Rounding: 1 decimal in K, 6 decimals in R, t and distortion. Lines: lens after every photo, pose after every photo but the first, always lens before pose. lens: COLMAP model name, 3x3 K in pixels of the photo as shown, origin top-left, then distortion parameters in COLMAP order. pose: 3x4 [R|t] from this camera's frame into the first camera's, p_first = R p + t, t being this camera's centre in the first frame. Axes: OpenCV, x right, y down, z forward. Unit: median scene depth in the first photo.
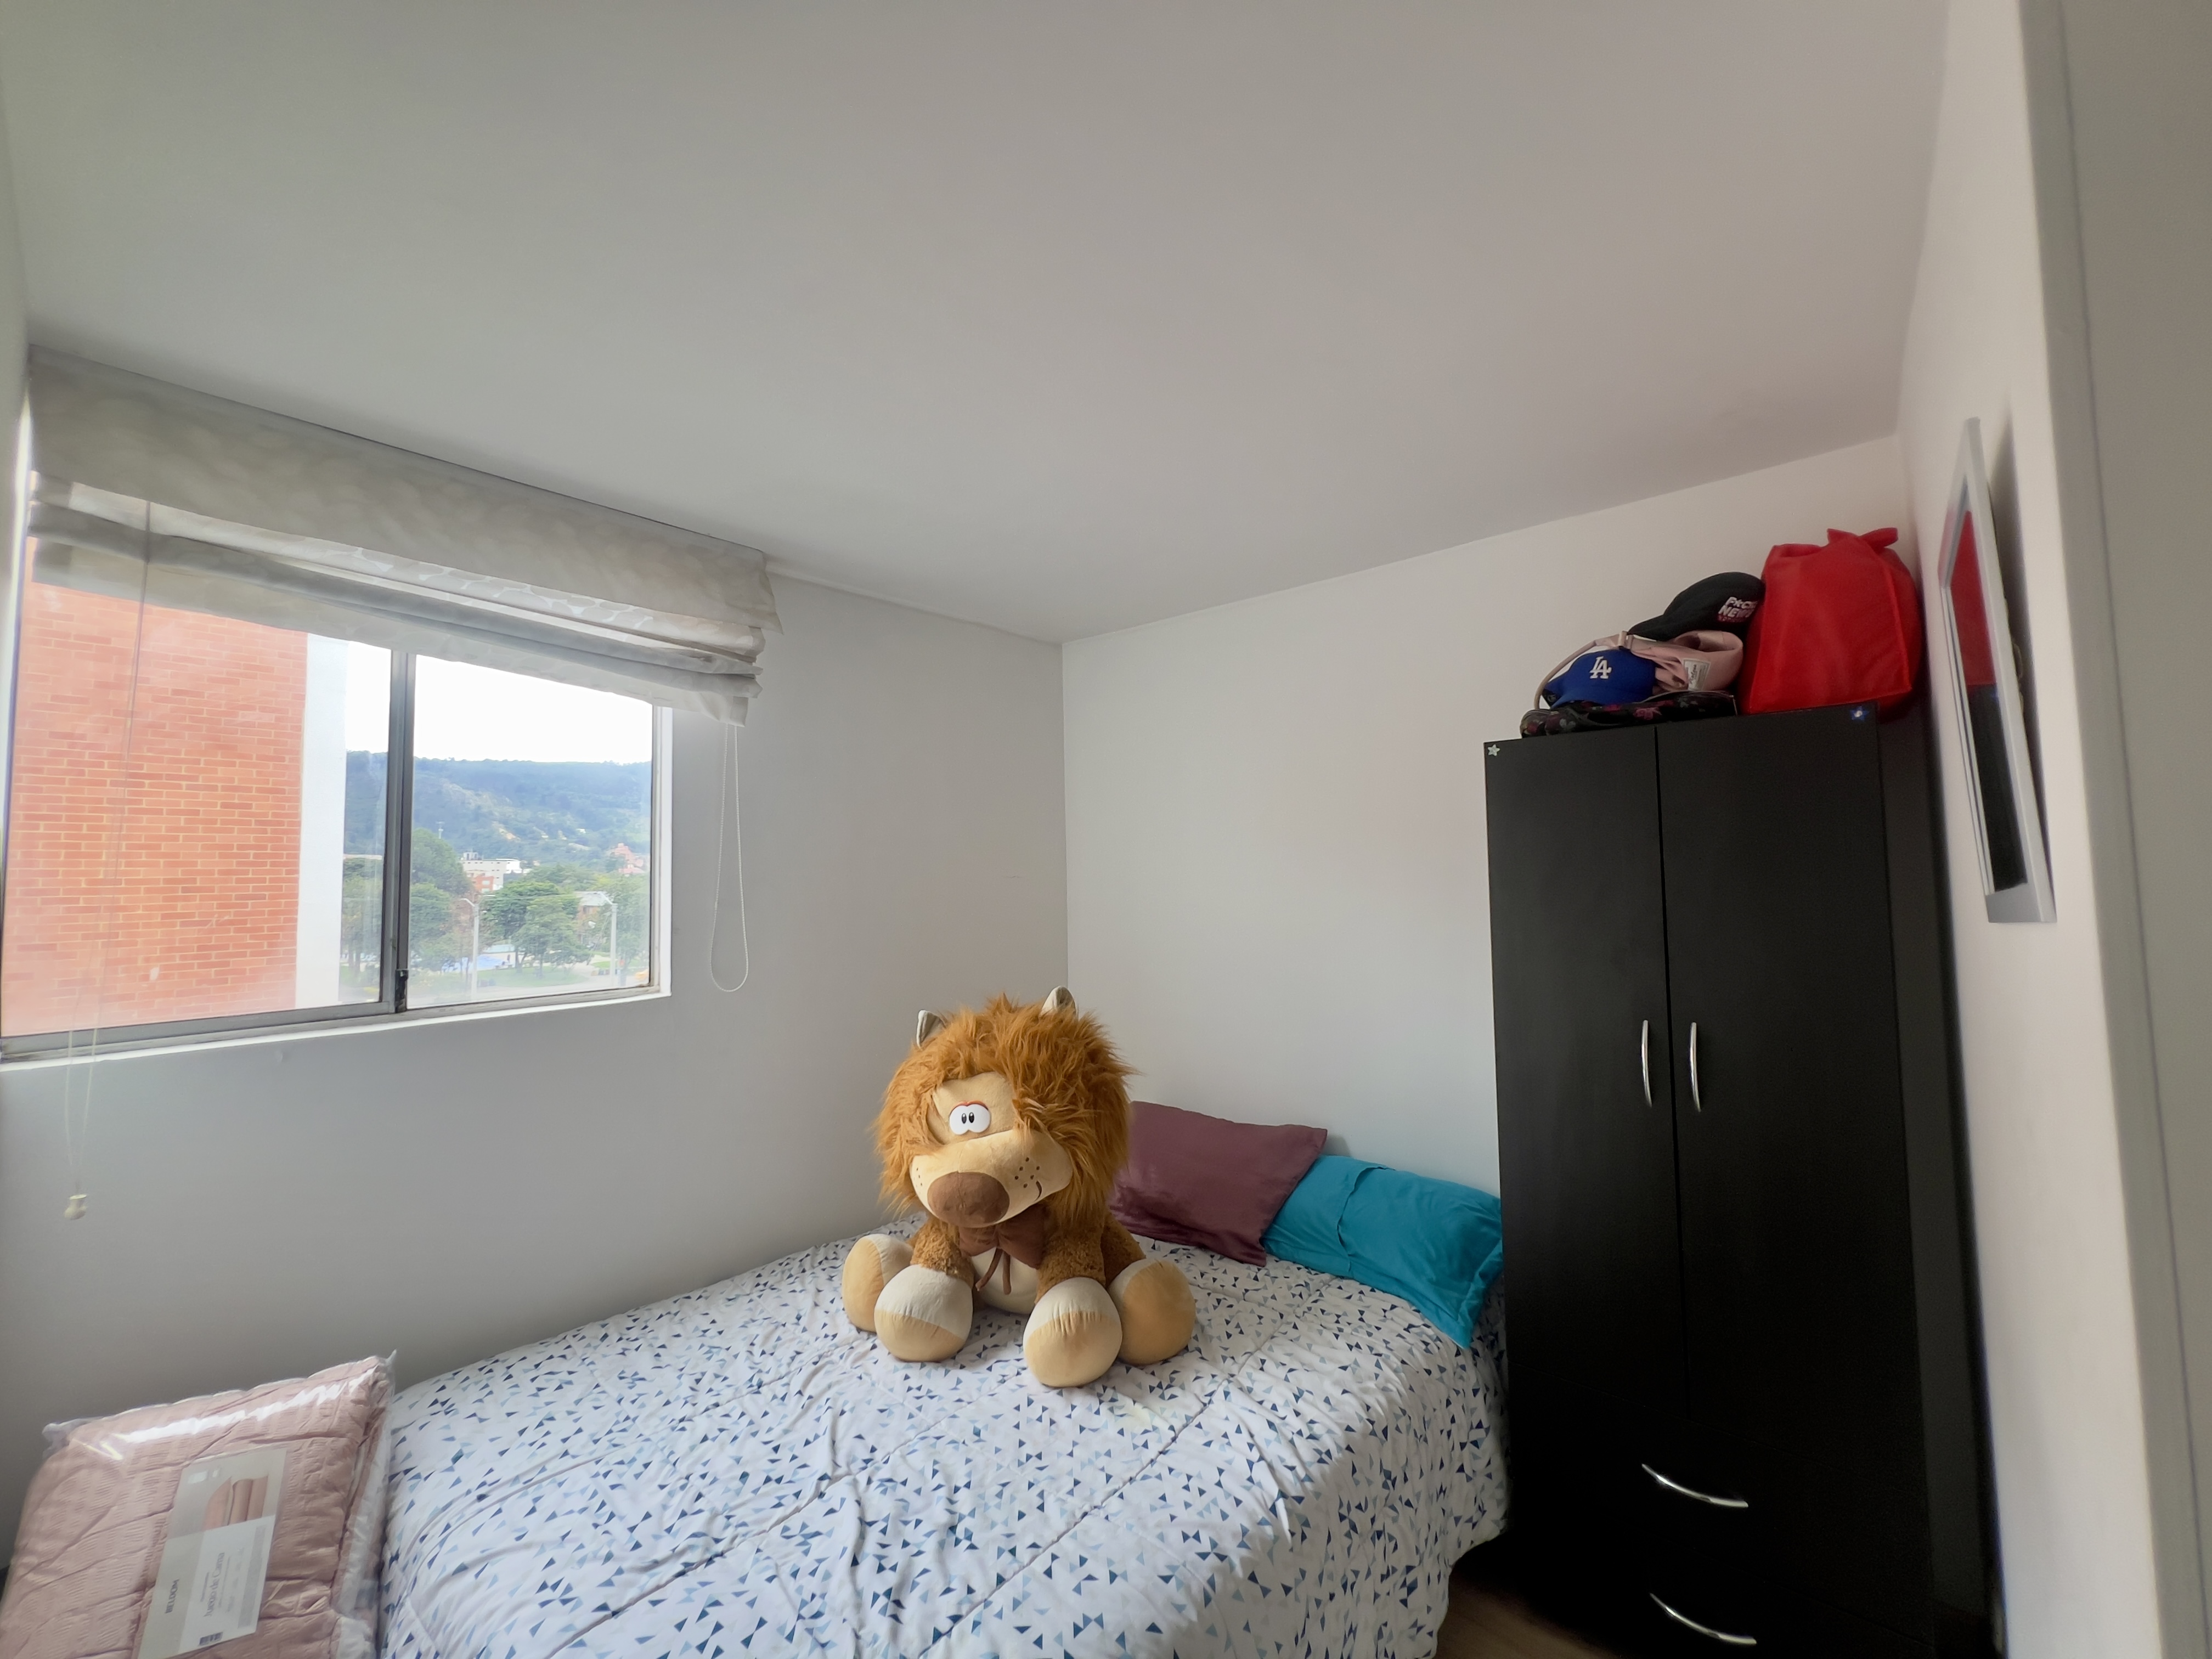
lens RADIAL K [[886.7, 0, 1099.4], [0, 886.7, 820.3], [0, 0, 1]] dist [0.001761, 0.000293]
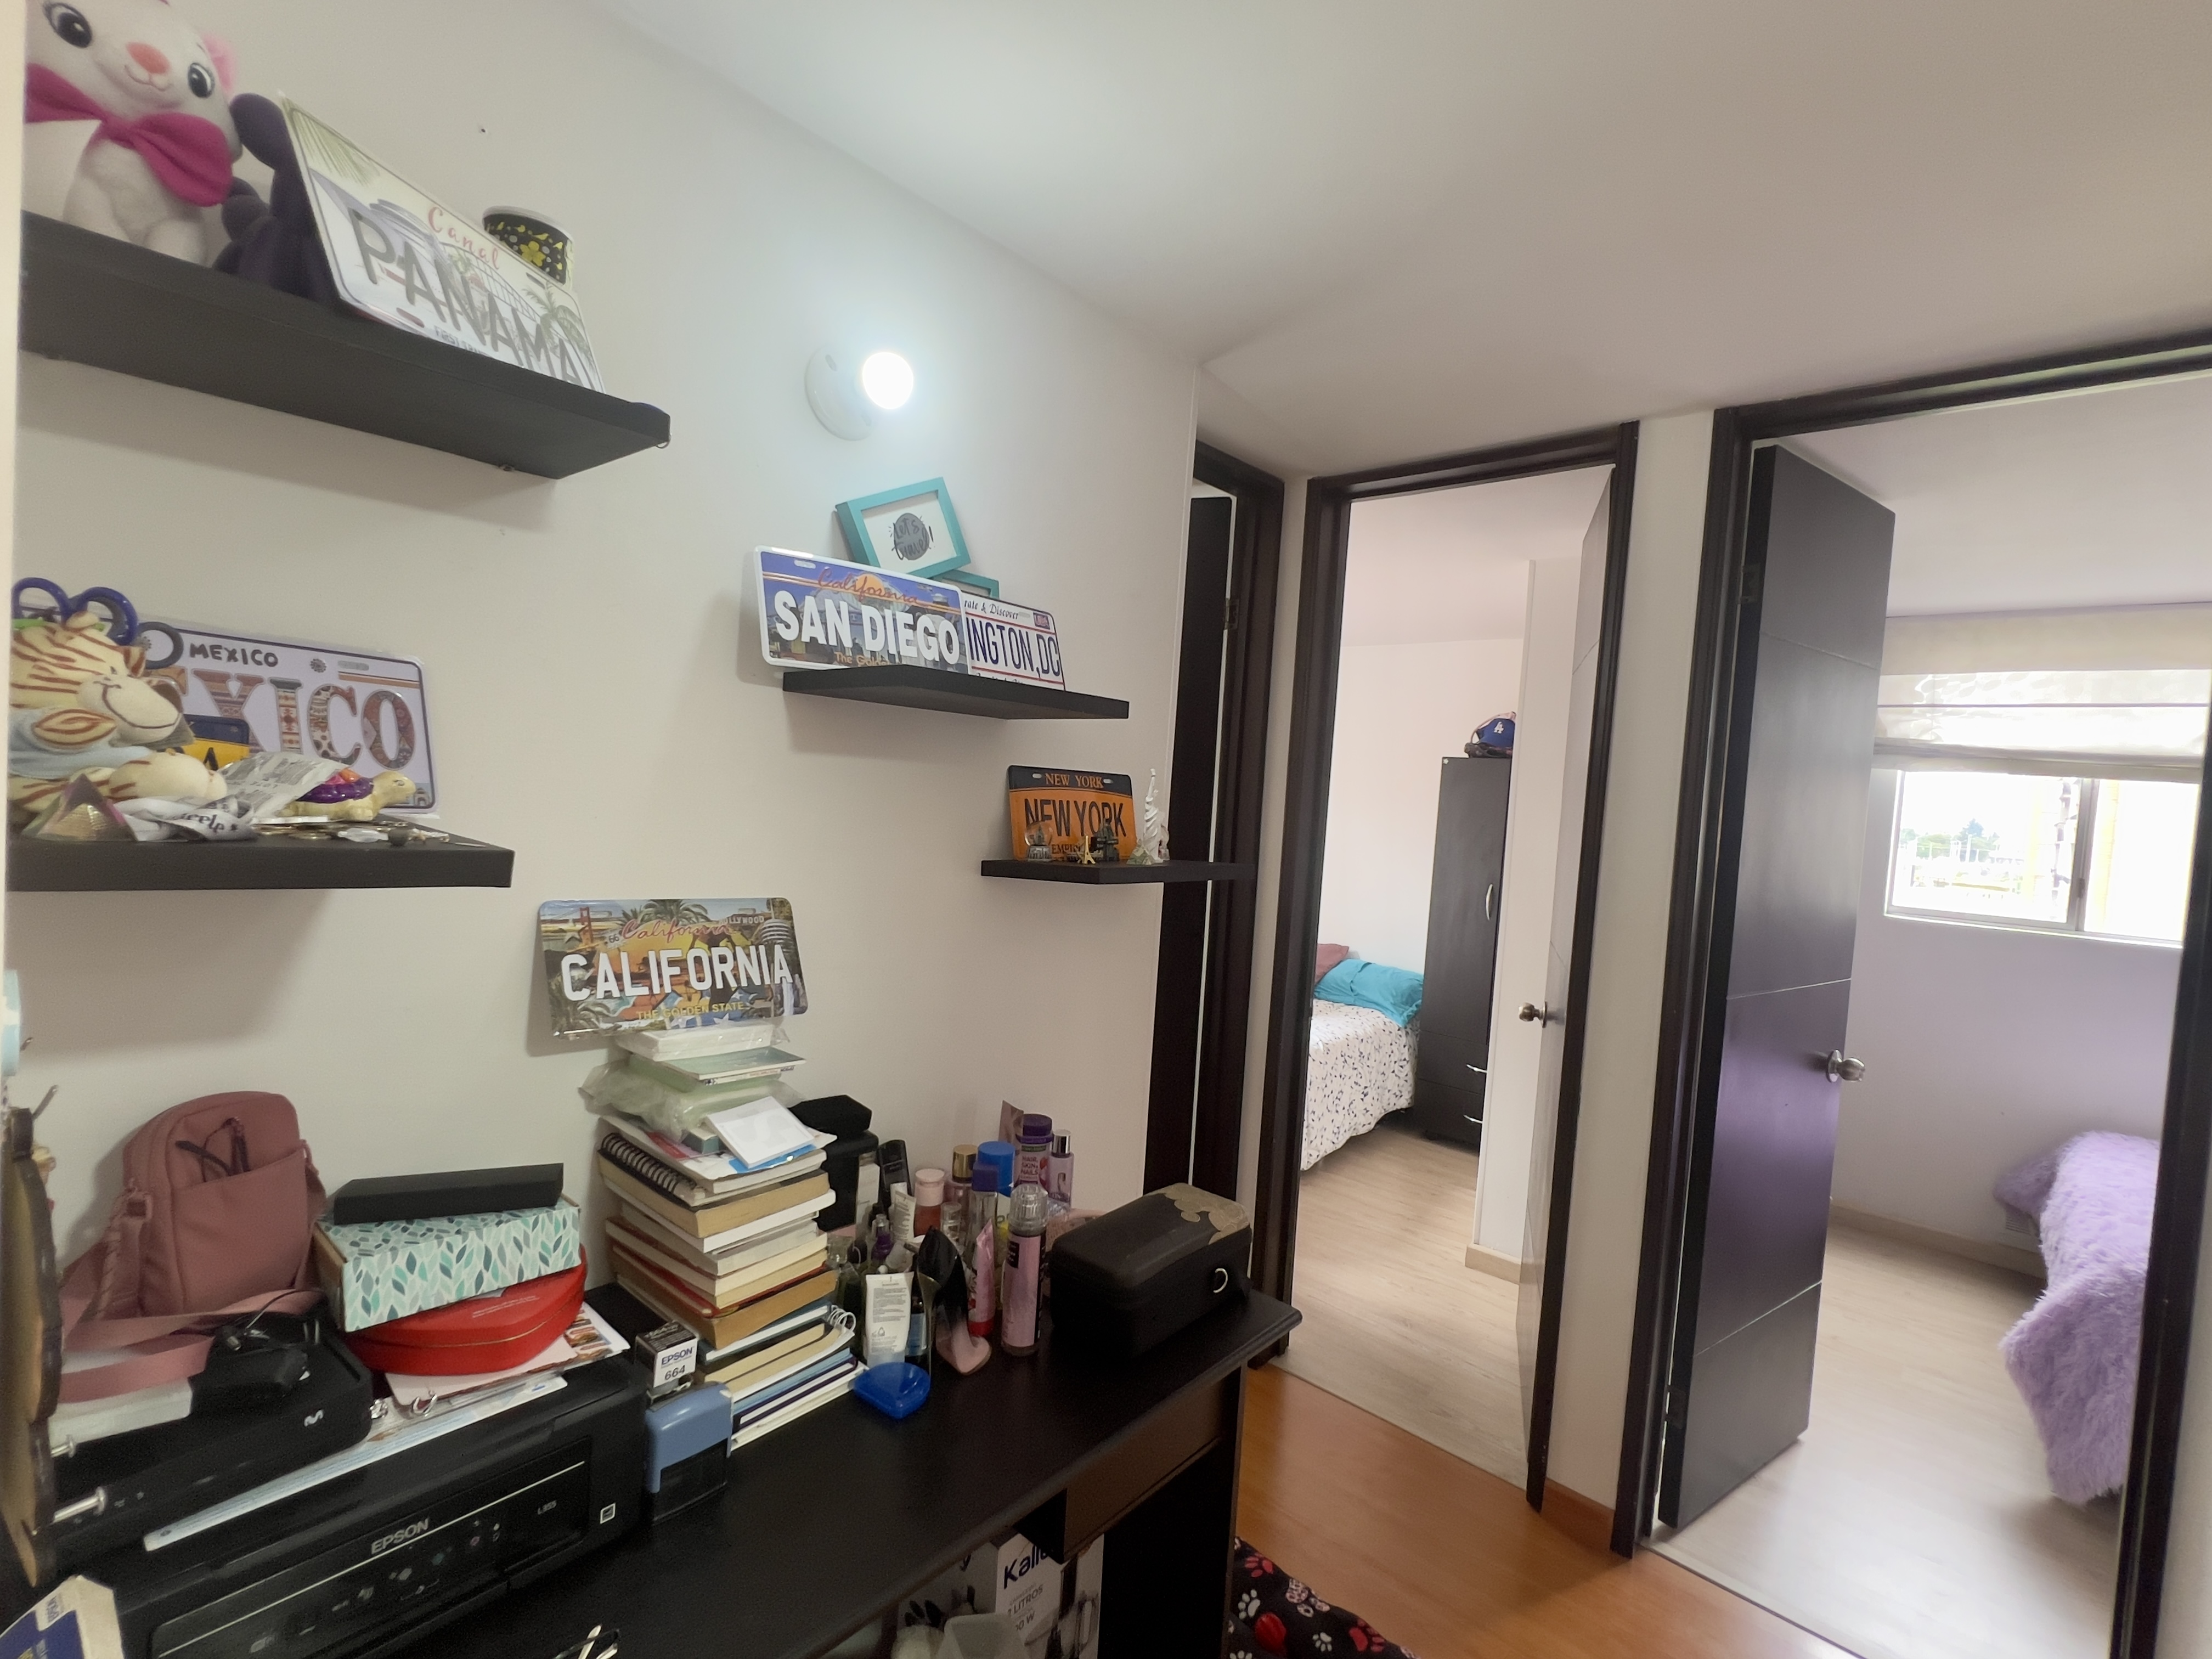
lens RADIAL K [[979.8, 0, 1113.0], [0, 979.8, 826.5], [0, 0, 1]] dist [-0.003645, -0.000173]
pose [[0.996627, 0.082054, -0.001219, -0.343946], [-0.081571, 0.992172, 0.094554, -0.078993], [0.008968, -0.094135, 0.995519, -1.379462]]
